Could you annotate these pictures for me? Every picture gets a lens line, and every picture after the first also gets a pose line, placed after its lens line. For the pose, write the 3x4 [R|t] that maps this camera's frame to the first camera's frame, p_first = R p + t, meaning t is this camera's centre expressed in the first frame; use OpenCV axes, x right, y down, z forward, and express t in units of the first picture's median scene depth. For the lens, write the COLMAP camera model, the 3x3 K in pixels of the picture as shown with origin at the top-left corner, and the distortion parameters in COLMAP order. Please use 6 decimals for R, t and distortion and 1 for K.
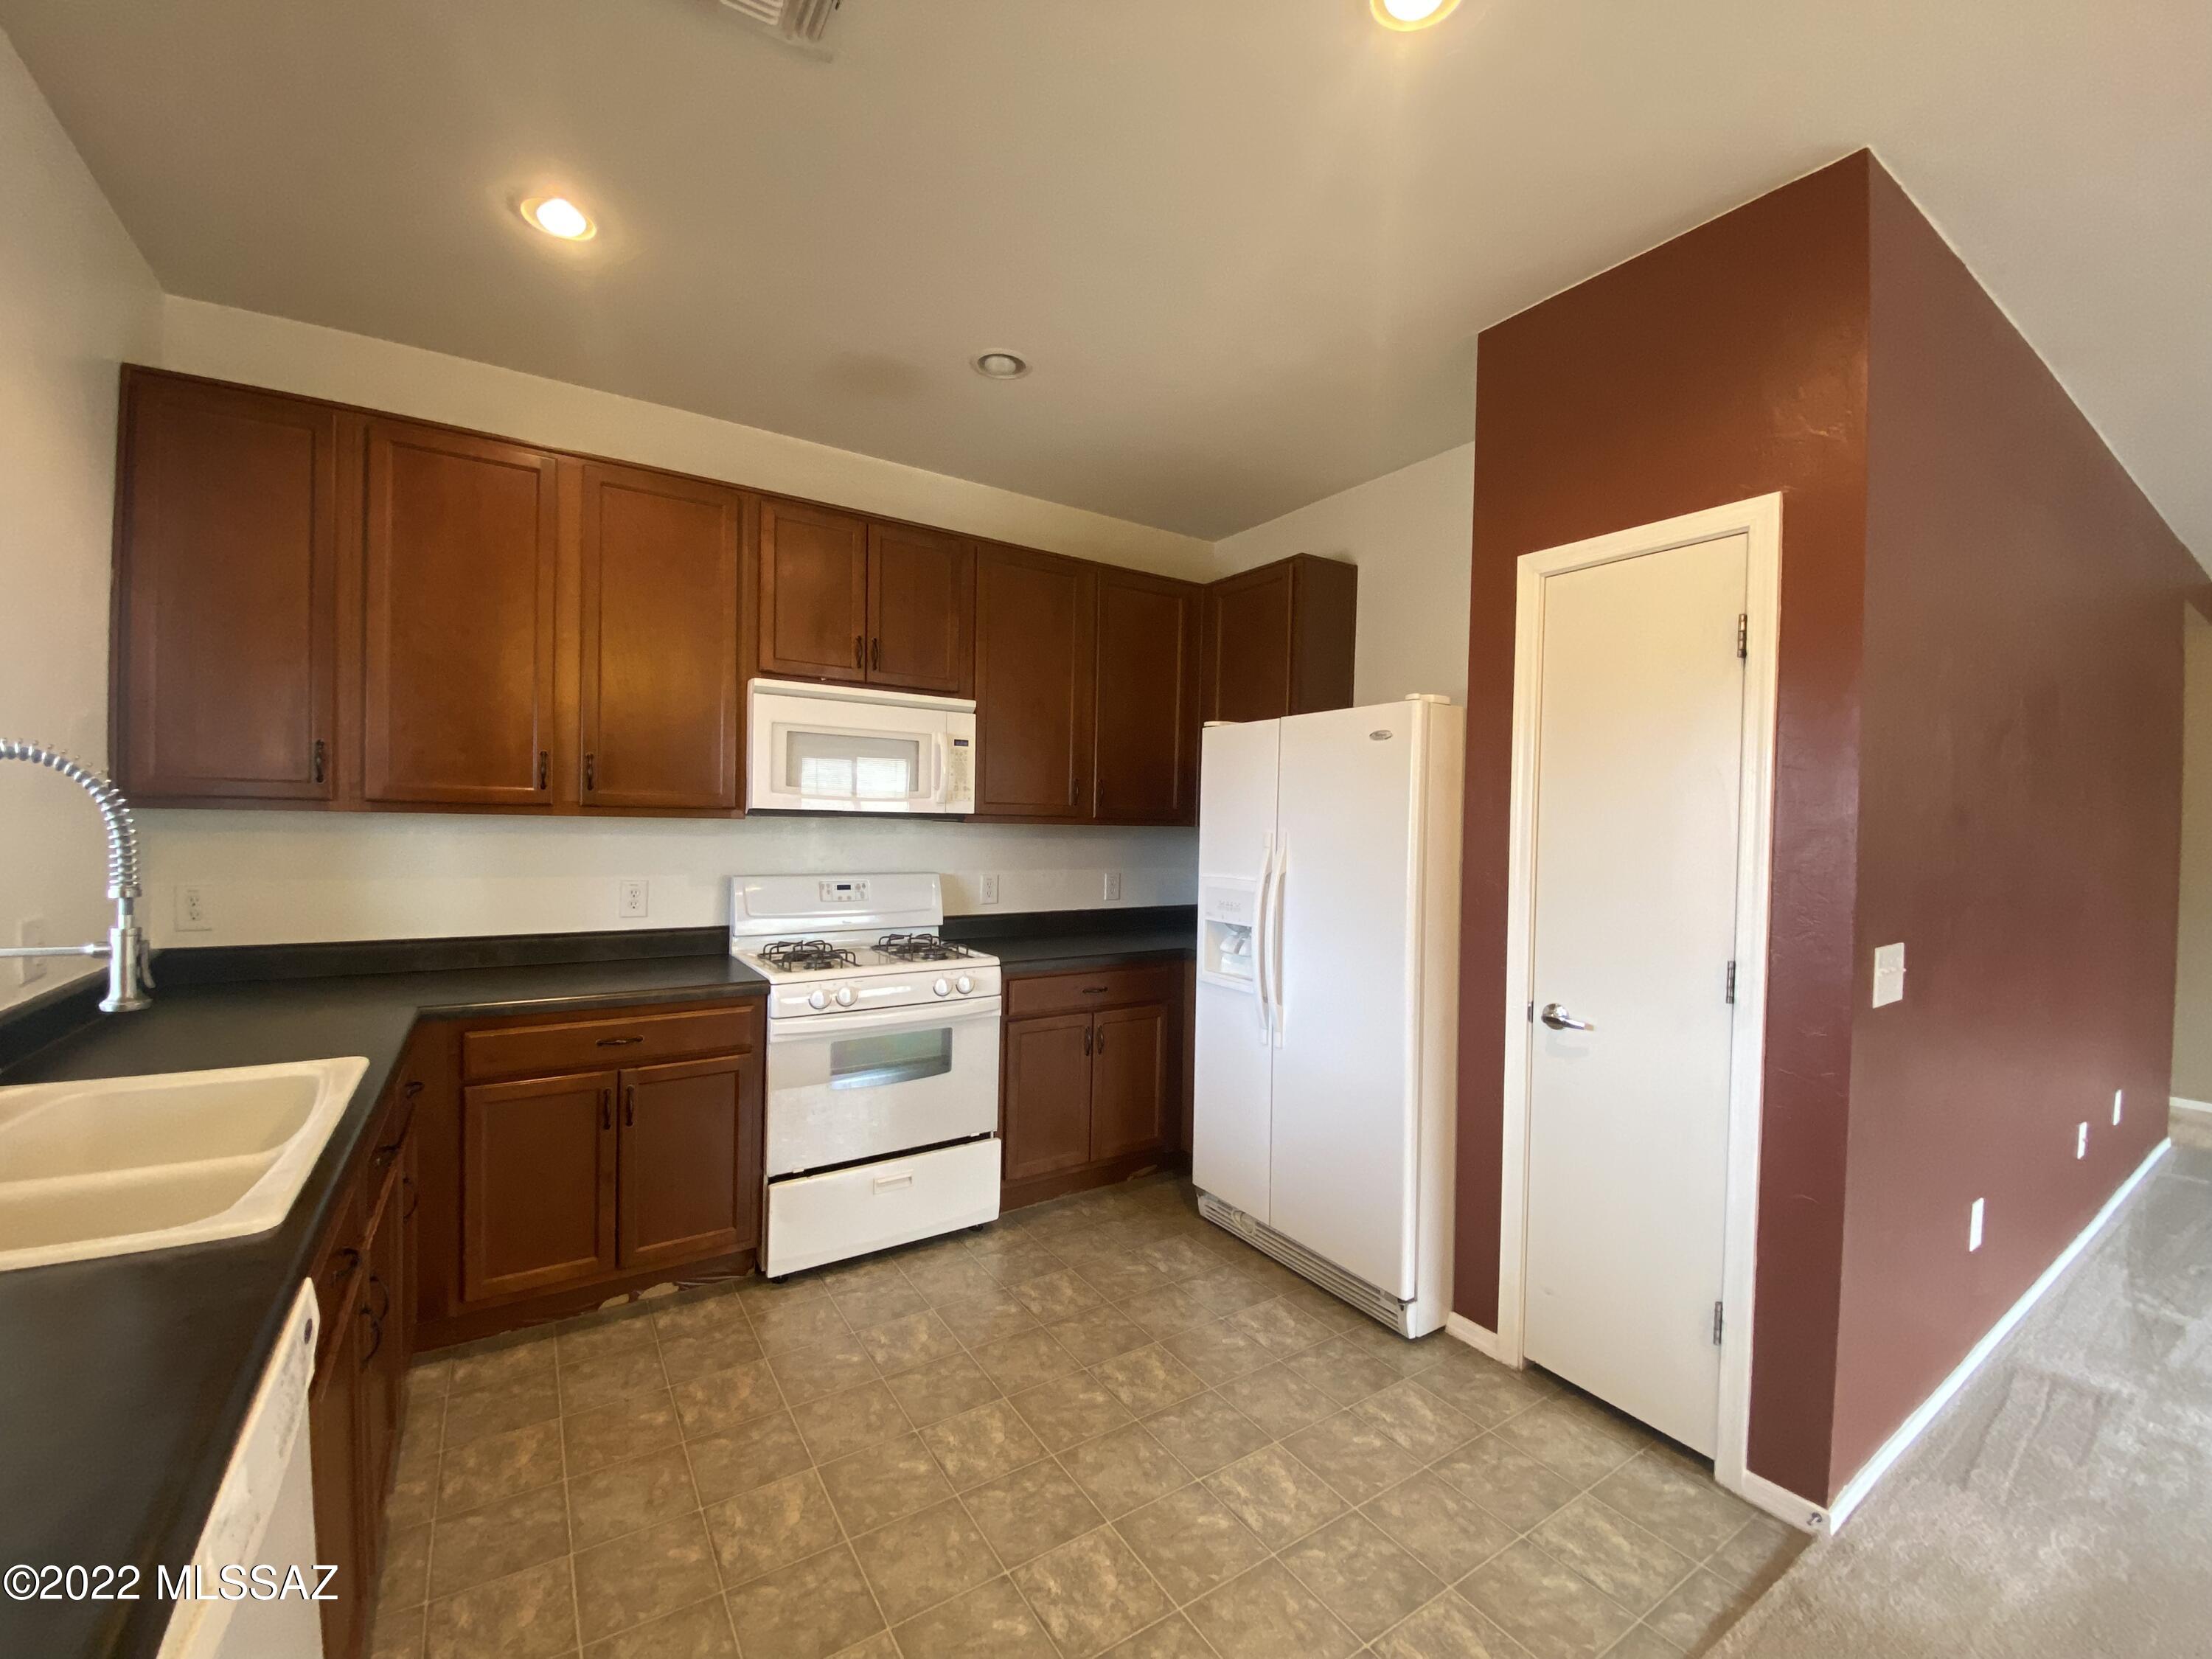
lens RADIAL K [[875.2, 0, 1098.7], [0, 875.2, 816.2], [0, 0, 1]] dist [-0.023071, -0.002049]
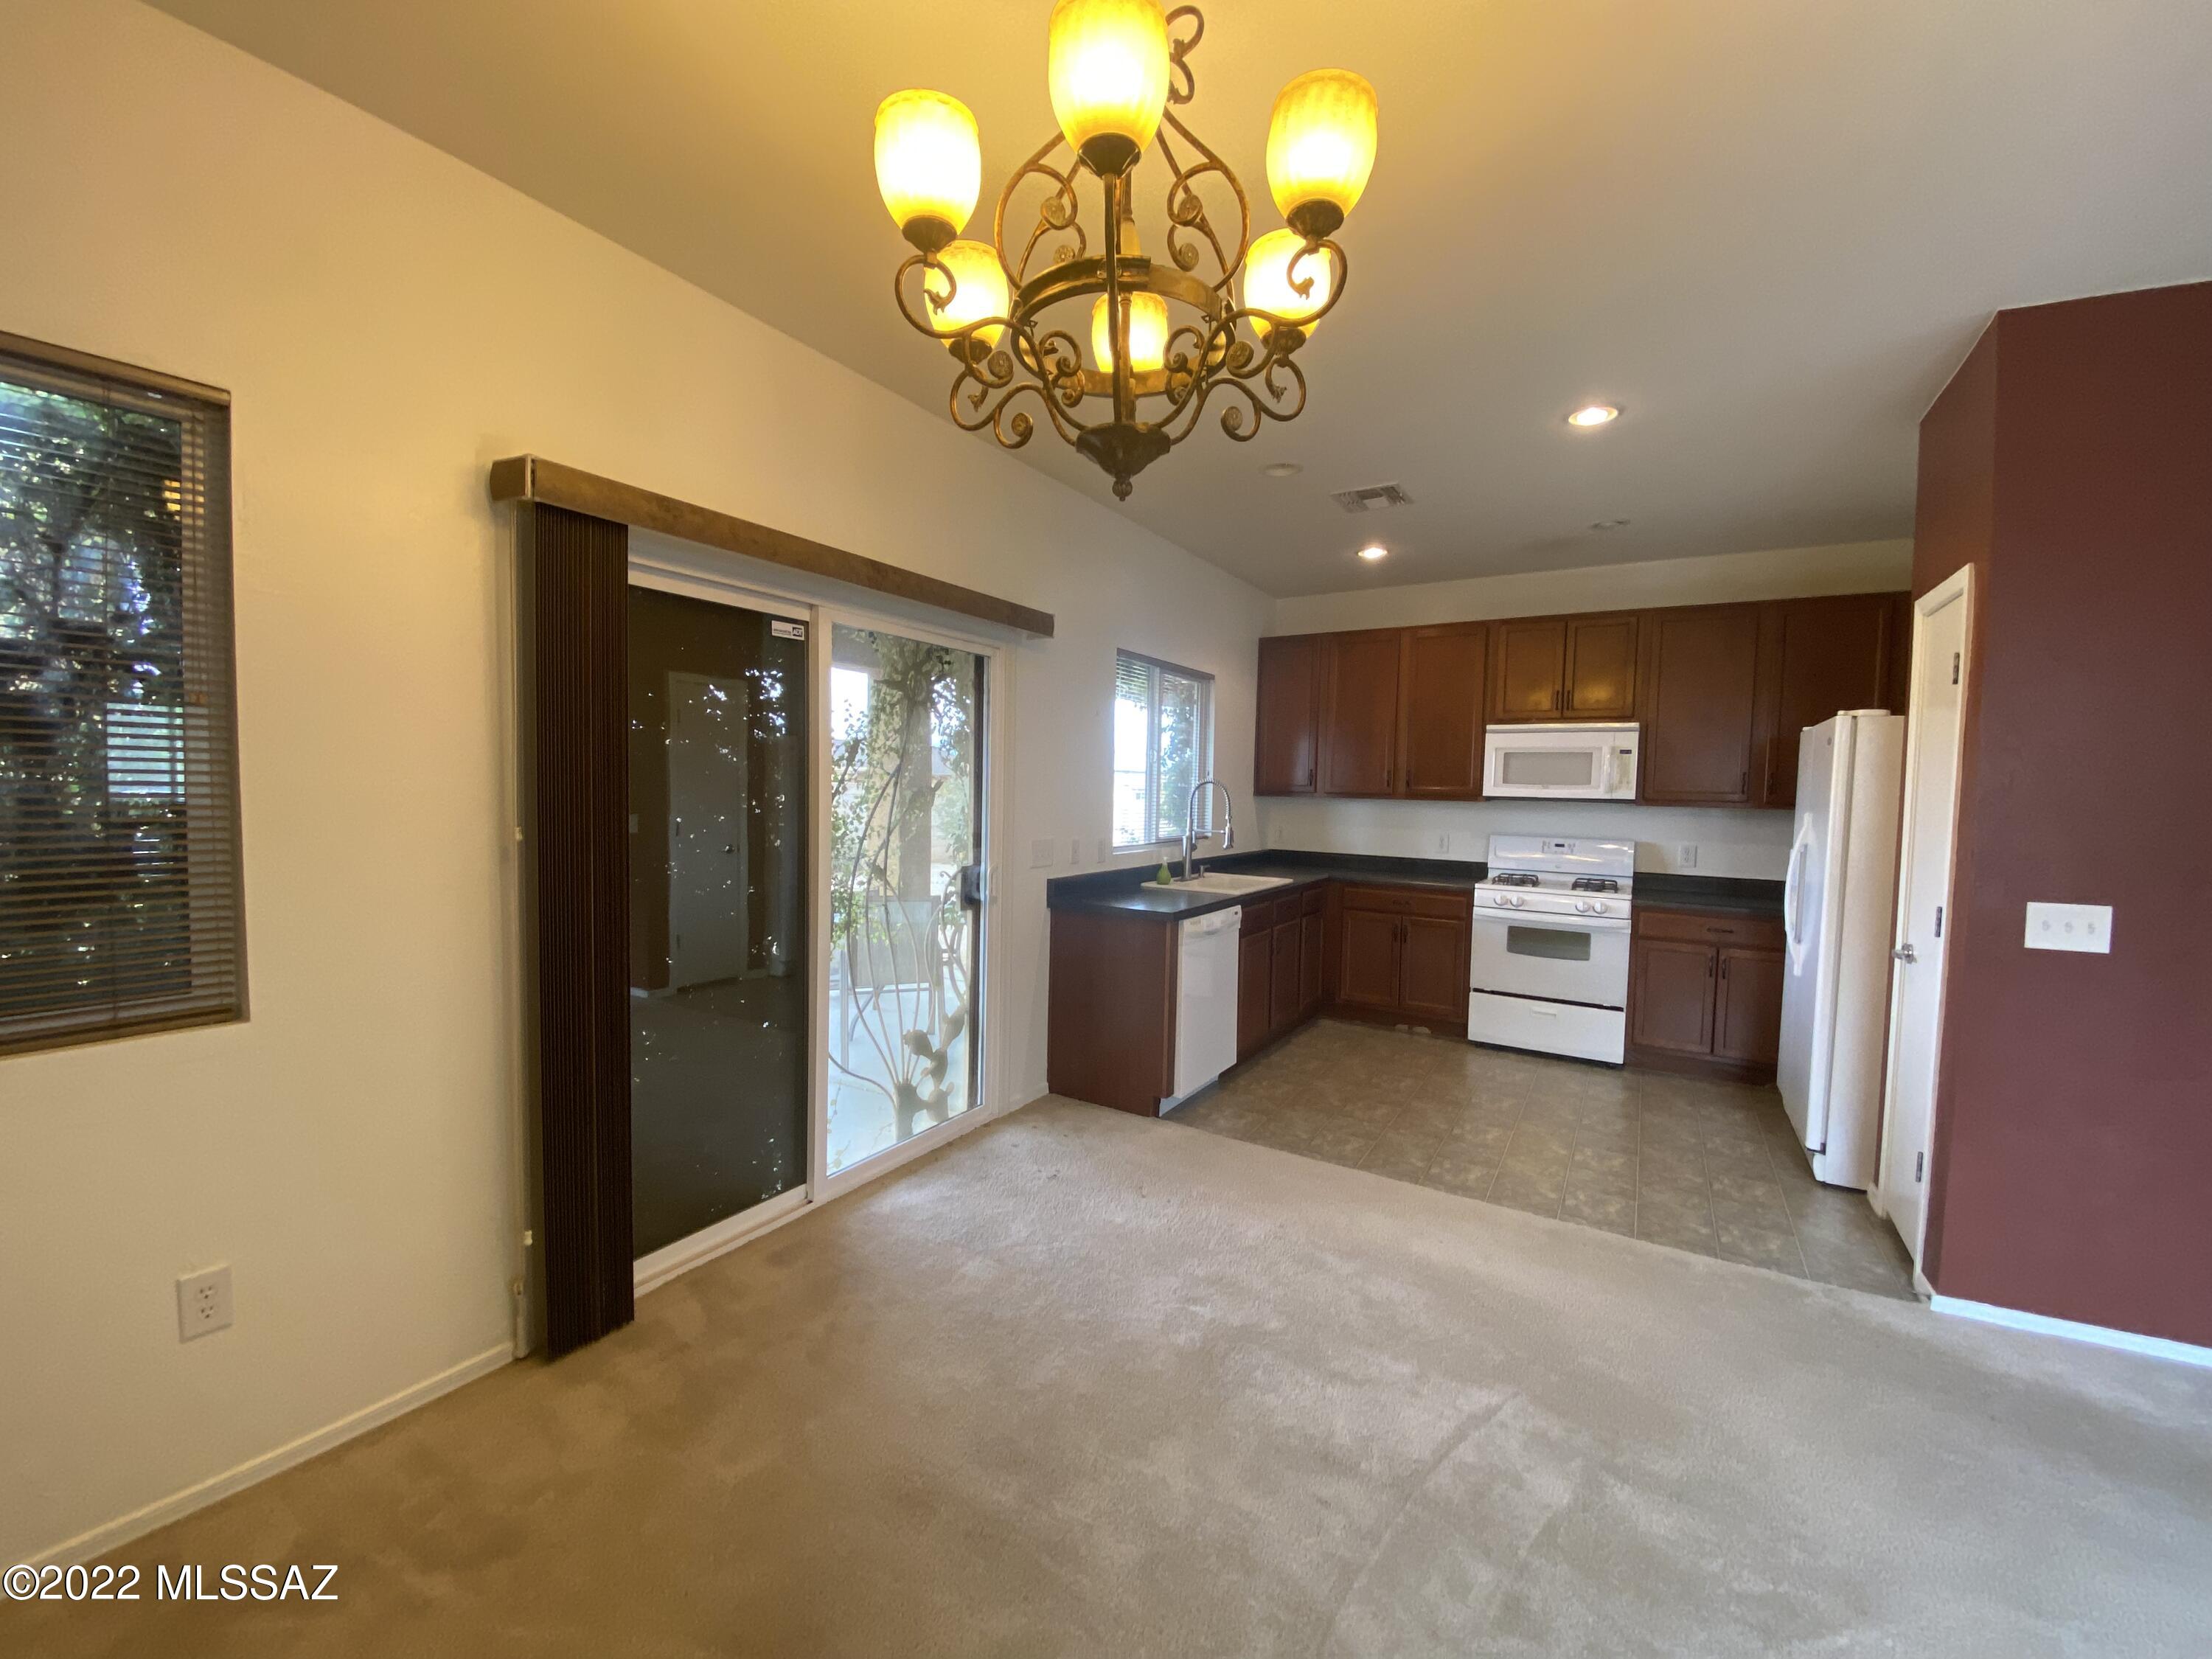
lens RADIAL K [[875.2, 0, 1124.5], [0, 875.2, 824.4], [0, 0, 1]] dist [-0.023071, -0.002049]
pose [[0.456040, 0.028261, -0.889511, 0.848793], [-0.005760, 0.999568, 0.028804, 0.002186], [0.889941, -0.008013, 0.456006, -0.484317]]
